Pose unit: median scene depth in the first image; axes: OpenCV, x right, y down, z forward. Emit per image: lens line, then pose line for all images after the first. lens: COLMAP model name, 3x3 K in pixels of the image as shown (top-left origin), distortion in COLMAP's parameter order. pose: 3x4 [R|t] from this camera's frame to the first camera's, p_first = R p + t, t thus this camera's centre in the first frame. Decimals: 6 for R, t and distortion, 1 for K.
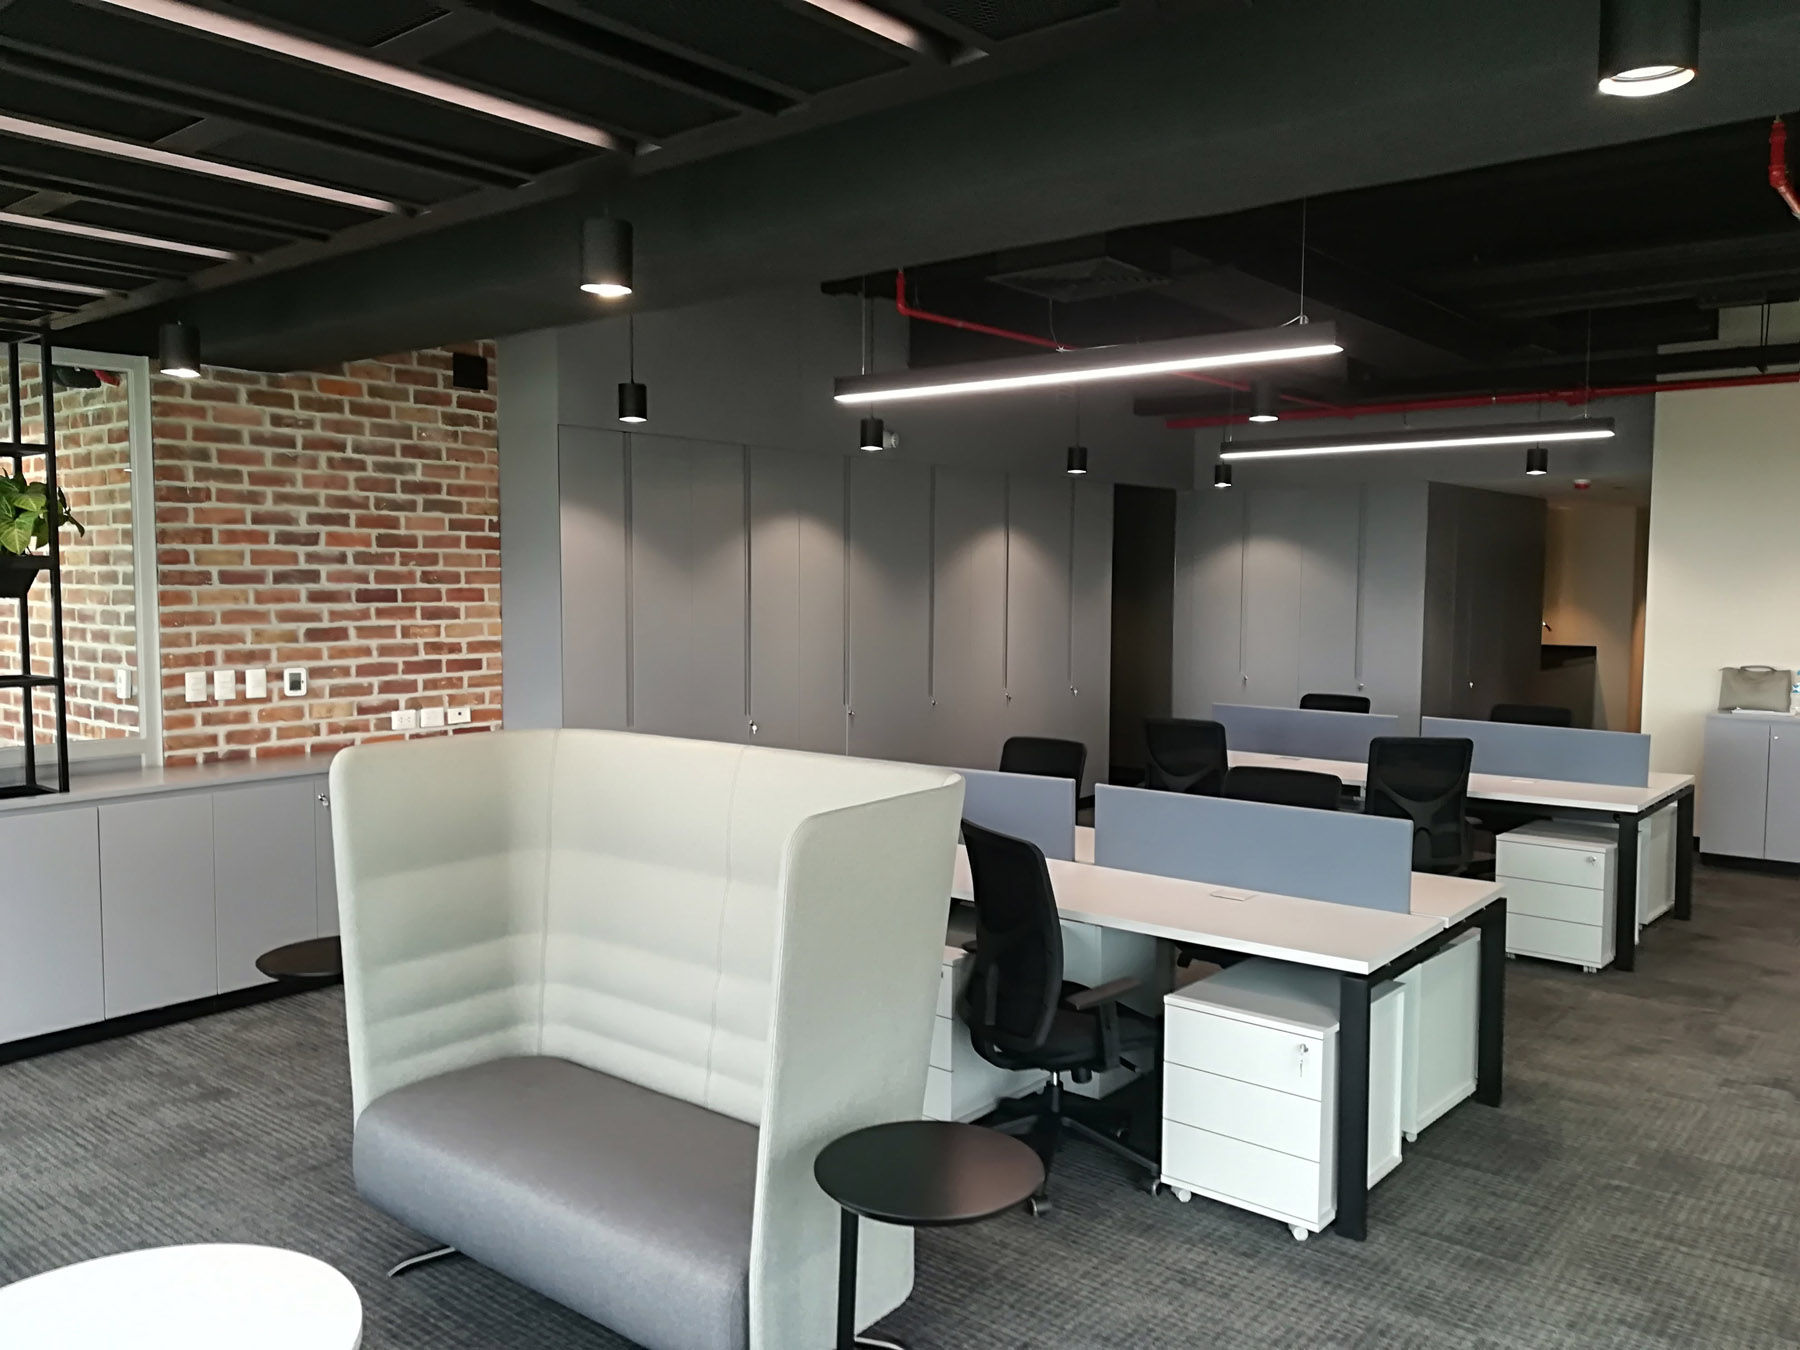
lens RADIAL K [[1400.6, 0, 900.9], [0, 1400.6, 677.7], [0, 0, 1]] dist [0.004822, 0.001480]
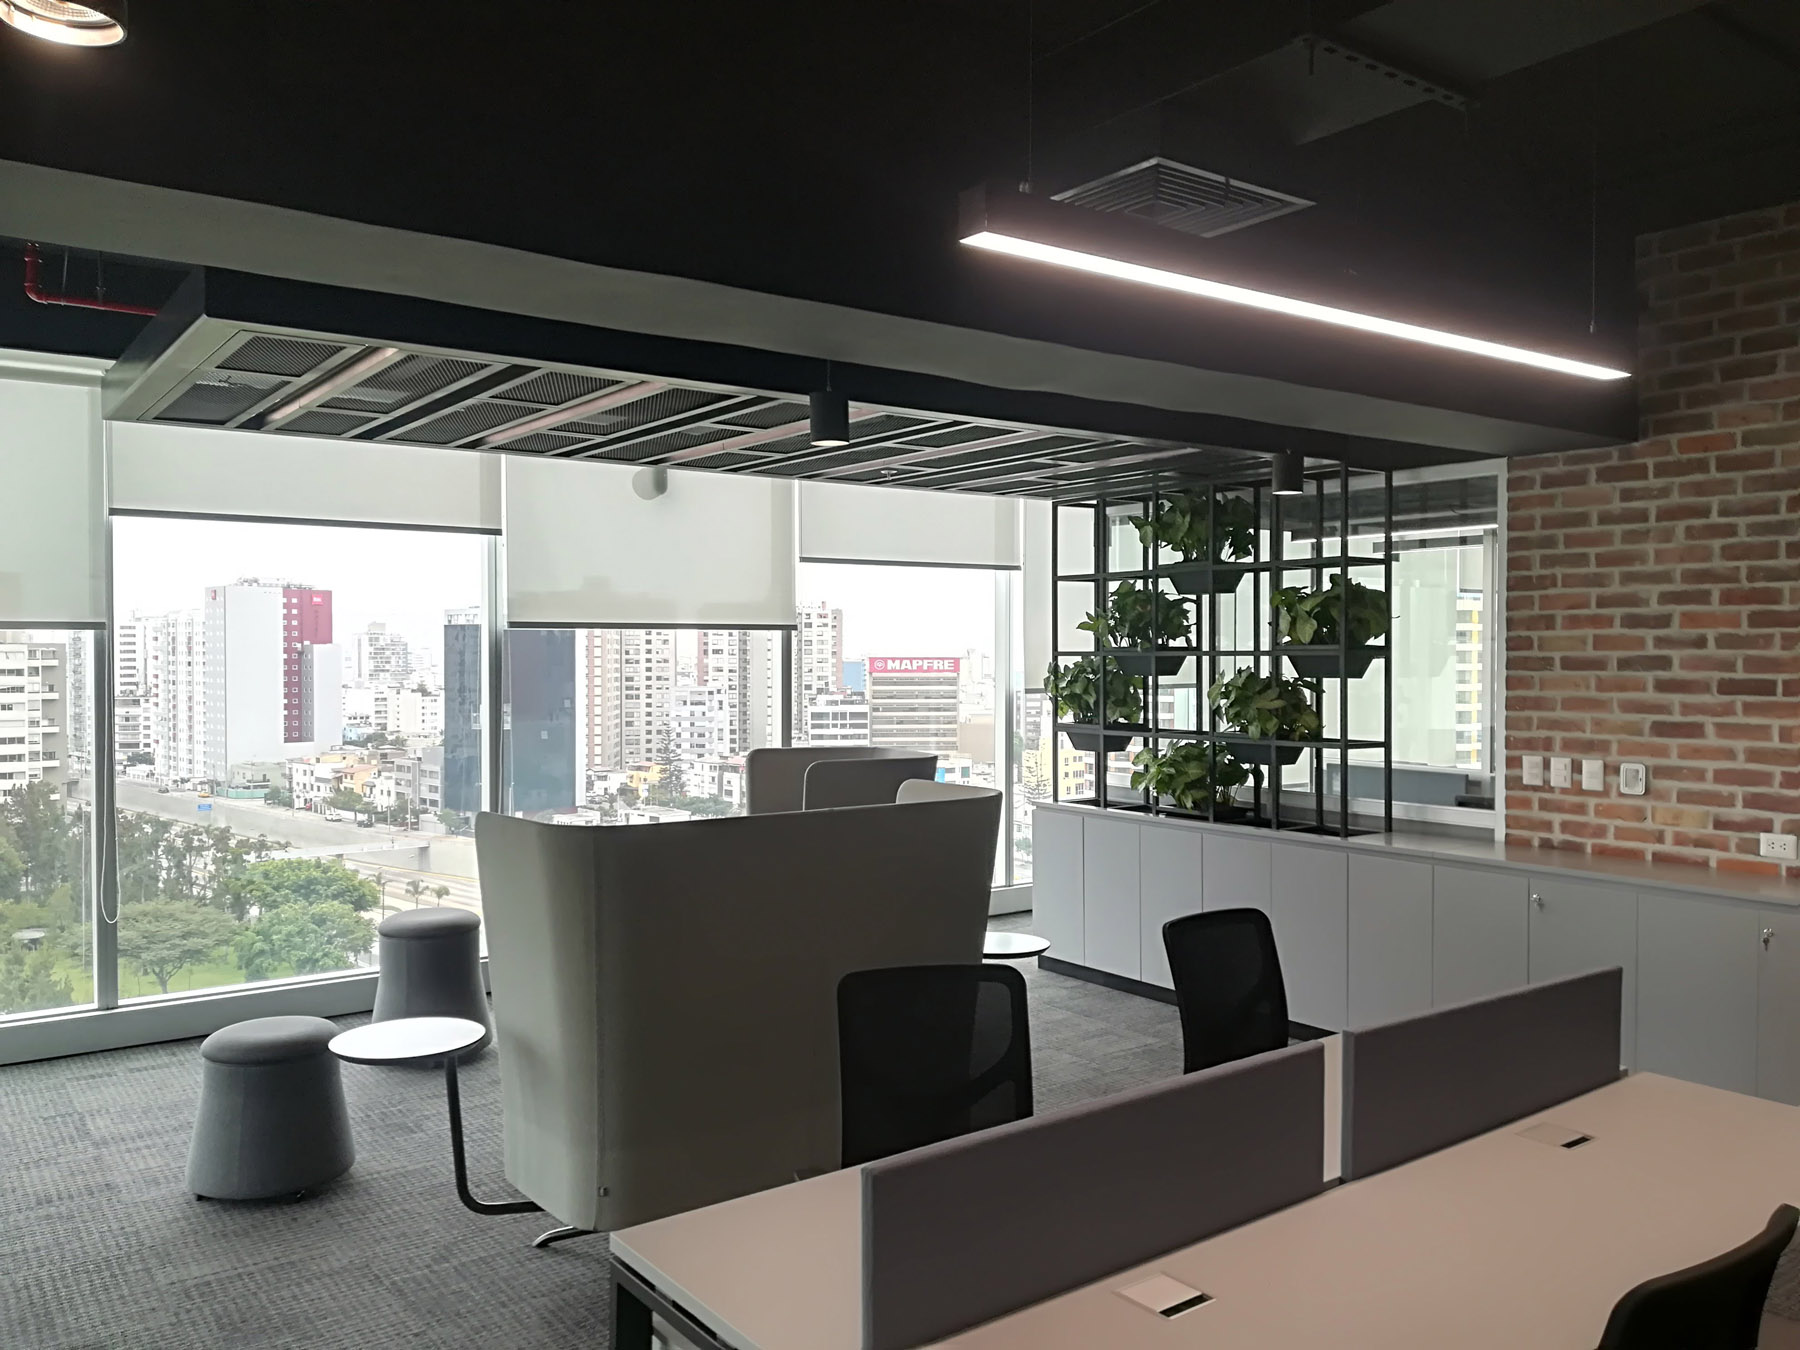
lens RADIAL K [[1400.6, 0, 898.6], [0, 1400.6, 668.2], [0, 0, 1]] dist [0.004822, 0.001480]
pose [[-0.249990, 0.006537, -0.968226, 0.569910], [-0.074247, 0.996903, 0.025901, -0.057148], [0.965398, 0.078363, -0.248731, 0.769032]]
